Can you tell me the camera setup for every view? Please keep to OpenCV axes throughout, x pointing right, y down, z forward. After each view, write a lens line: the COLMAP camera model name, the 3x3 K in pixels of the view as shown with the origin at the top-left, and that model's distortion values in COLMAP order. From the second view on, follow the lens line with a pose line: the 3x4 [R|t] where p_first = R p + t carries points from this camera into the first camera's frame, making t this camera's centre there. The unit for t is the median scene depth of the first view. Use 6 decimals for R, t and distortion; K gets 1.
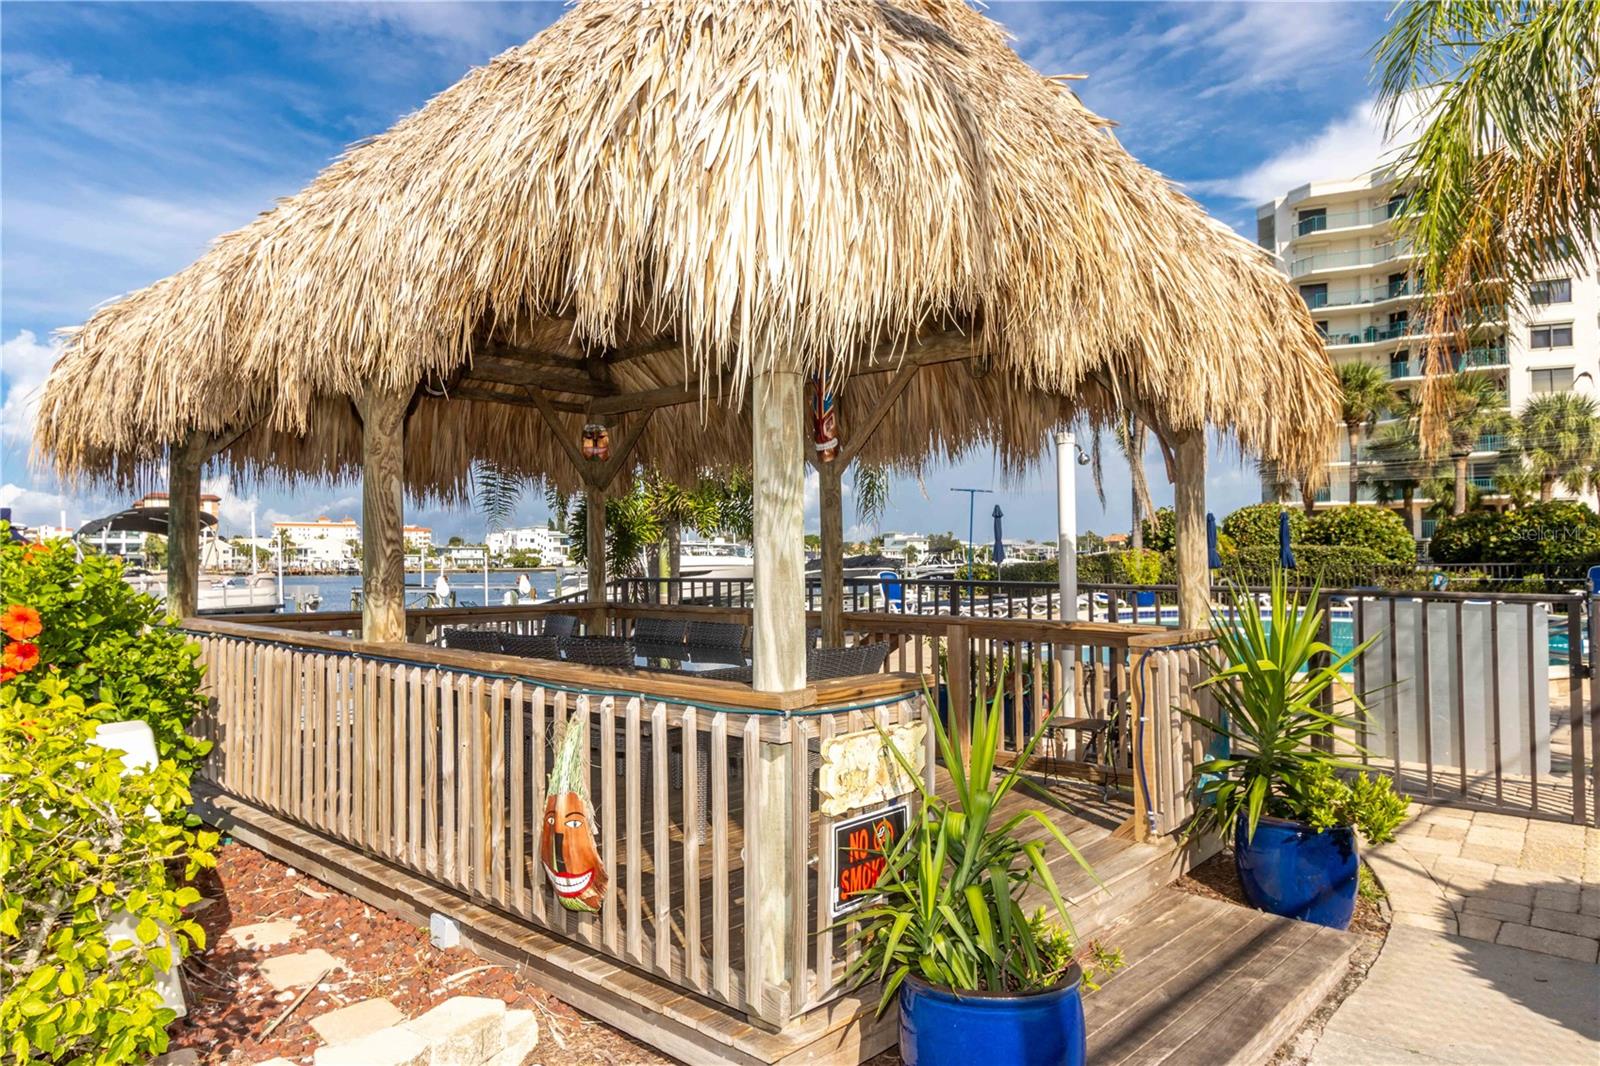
lens RADIAL K [[1049.2, 0, 790.7], [0, 1049.2, 529.4], [0, 0, 1]] dist [0.025451, -0.028651]
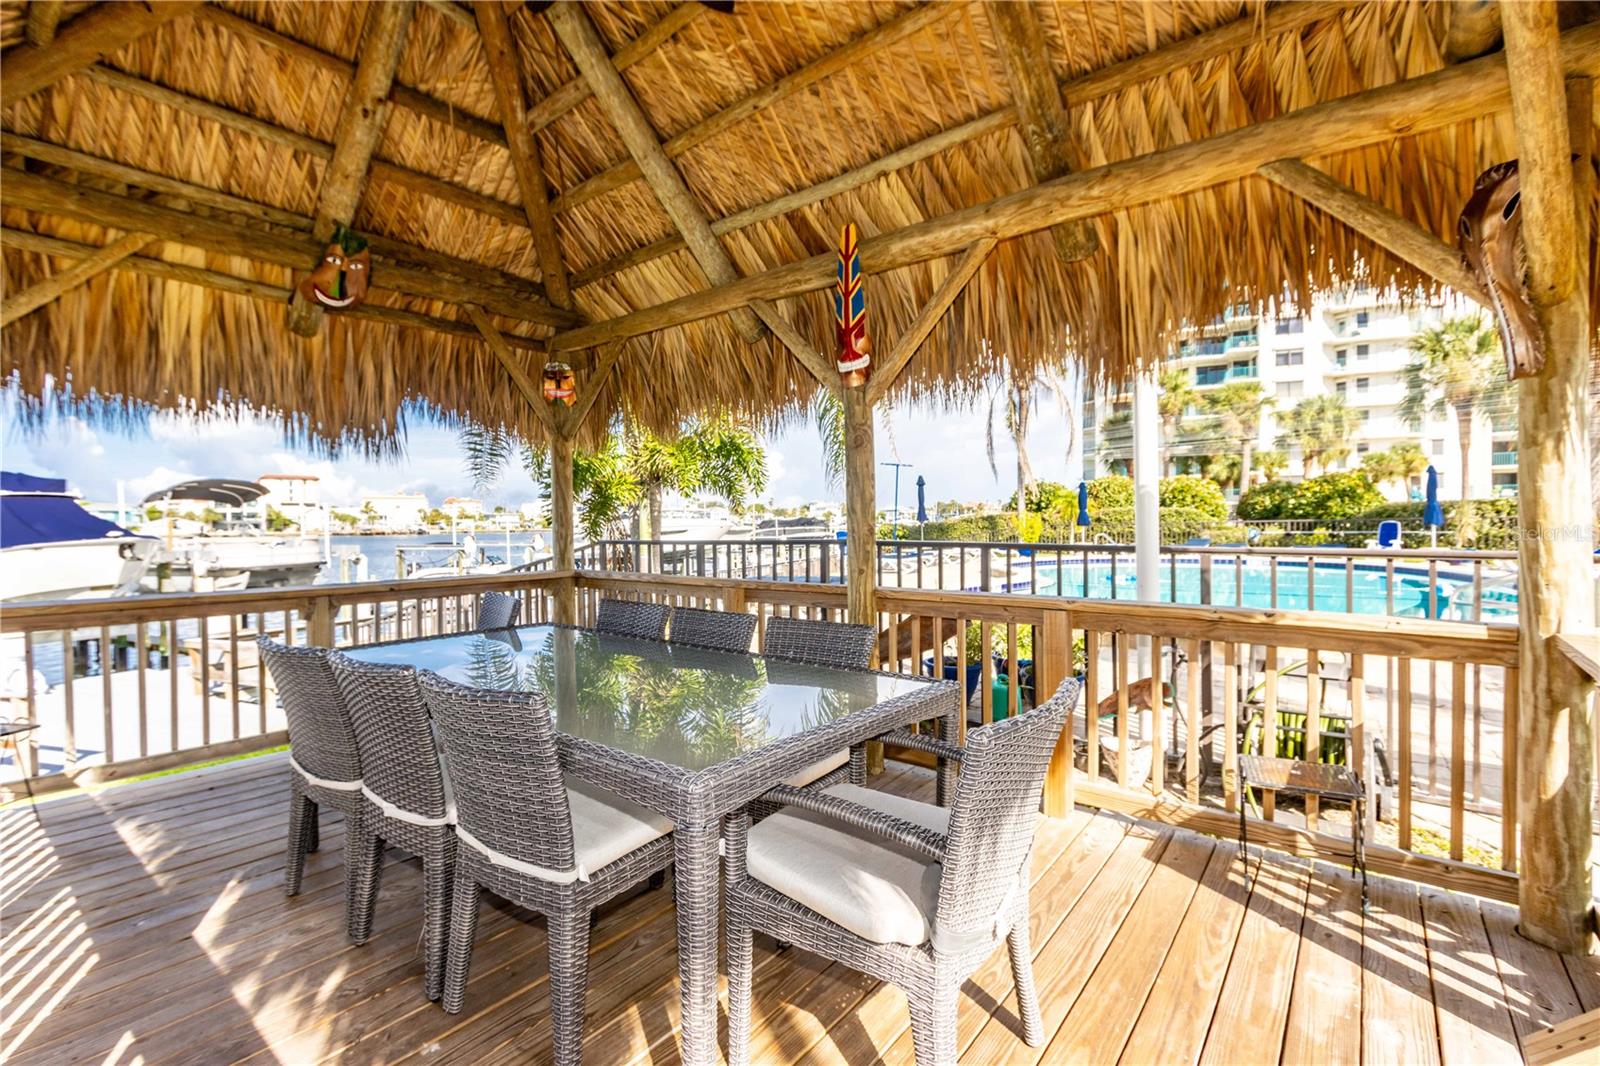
lens RADIAL K [[737.3, 0, 788.7], [0, 737.3, 524.3], [0, 0, 1]] dist [-0.002227, -0.000598]
pose [[0.998002, -0.006802, 0.062819, -0.009698], [0.004724, 0.999439, 0.033158, 0.003223], [-0.063009, -0.032795, 0.997474, 0.100168]]
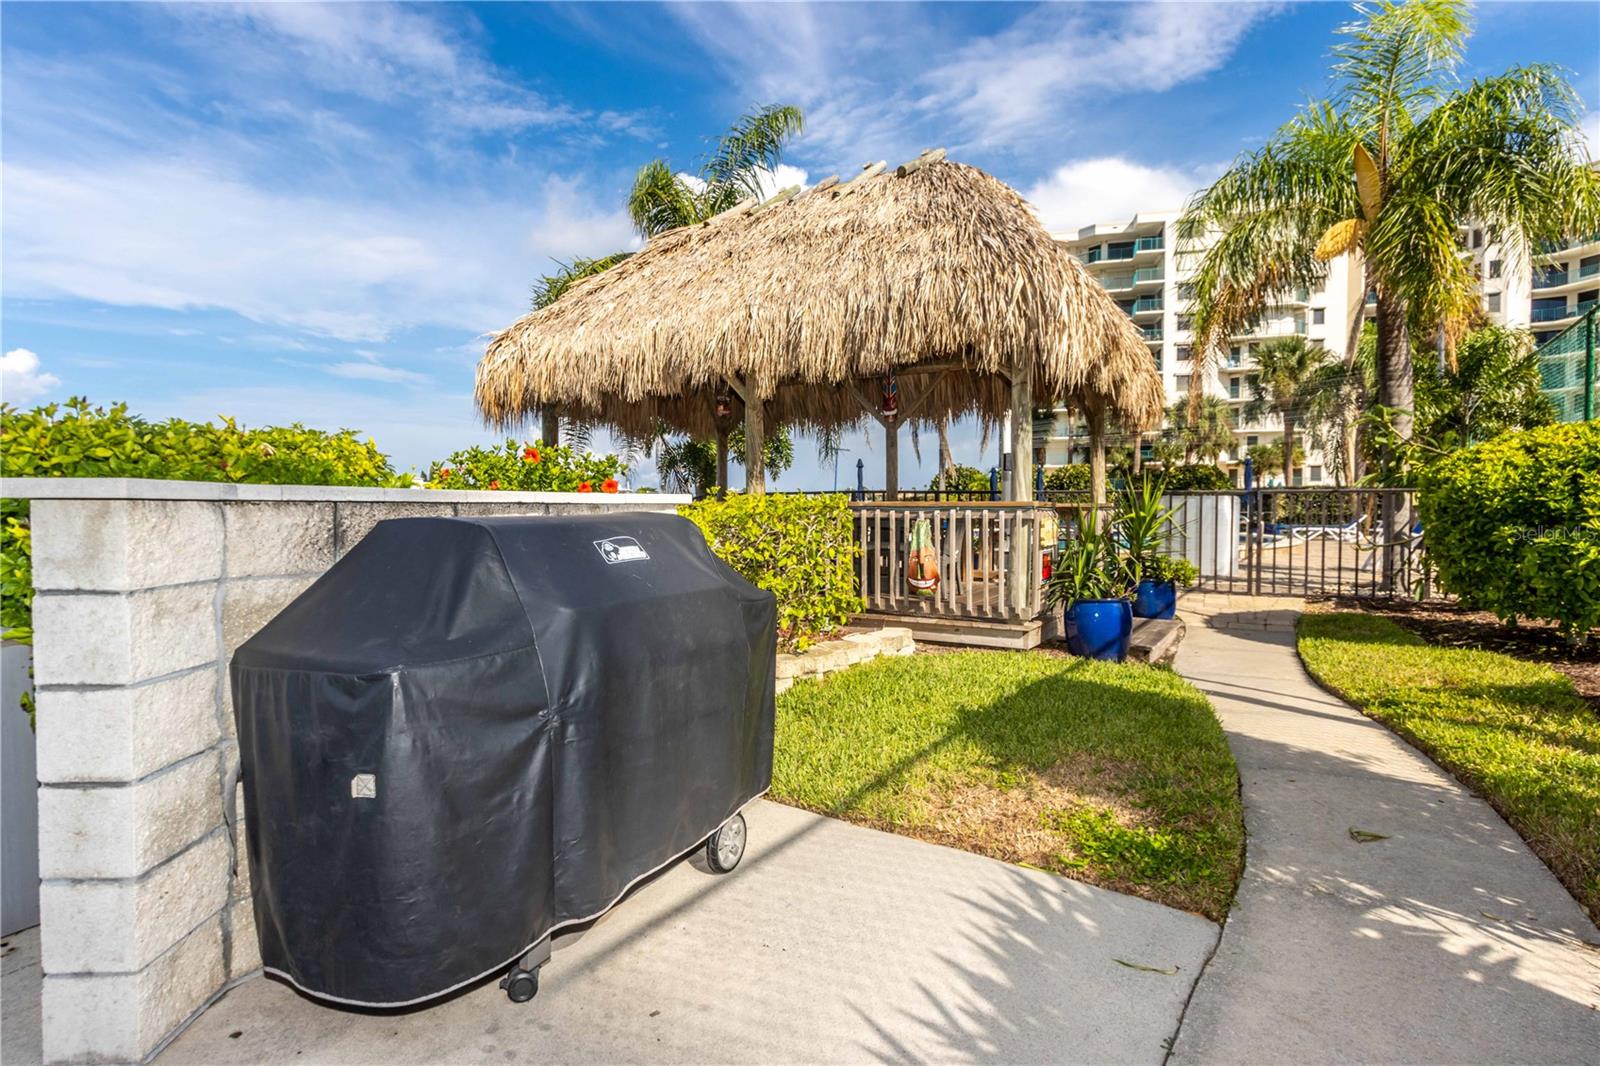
lens RADIAL K [[848.8, 0, 800.1], [0, 848.8, 521.5], [0, 0, 1]] dist [0.002263, -0.002831]
pose [[0.978093, 0.001178, 0.208167, -0.089377], [-0.010038, 0.999087, 0.041515, 0.010625], [-0.207928, -0.042695, 0.977212, -0.087772]]
